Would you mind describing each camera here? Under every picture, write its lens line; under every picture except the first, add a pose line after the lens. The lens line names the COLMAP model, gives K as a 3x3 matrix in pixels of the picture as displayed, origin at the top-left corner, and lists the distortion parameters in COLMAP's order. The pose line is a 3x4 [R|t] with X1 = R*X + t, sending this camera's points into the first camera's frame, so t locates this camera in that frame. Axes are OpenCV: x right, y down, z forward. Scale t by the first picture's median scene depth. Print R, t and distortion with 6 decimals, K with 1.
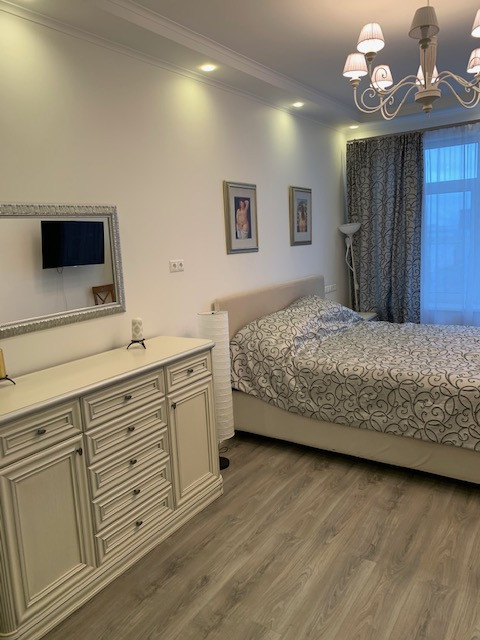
lens RADIAL K [[478.6, 0, 237.0], [0, 478.6, 317.0], [0, 0, 1]] dist [-0.006159, -0.000726]
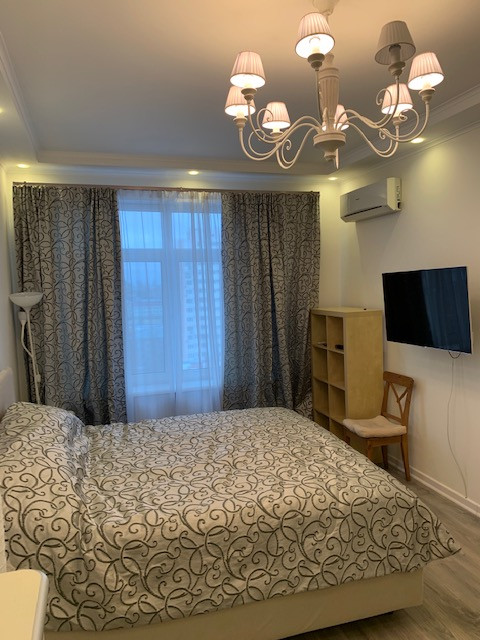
lens RADIAL K [[478.6, 0, 241.2], [0, 478.6, 326.3], [0, 0, 1]] dist [-0.006159, -0.000726]
pose [[0.623612, -0.024111, 0.781362, -0.149837], [0.122643, 0.990164, -0.067329, -0.064406], [-0.772054, 0.137815, 0.620435, 0.349390]]
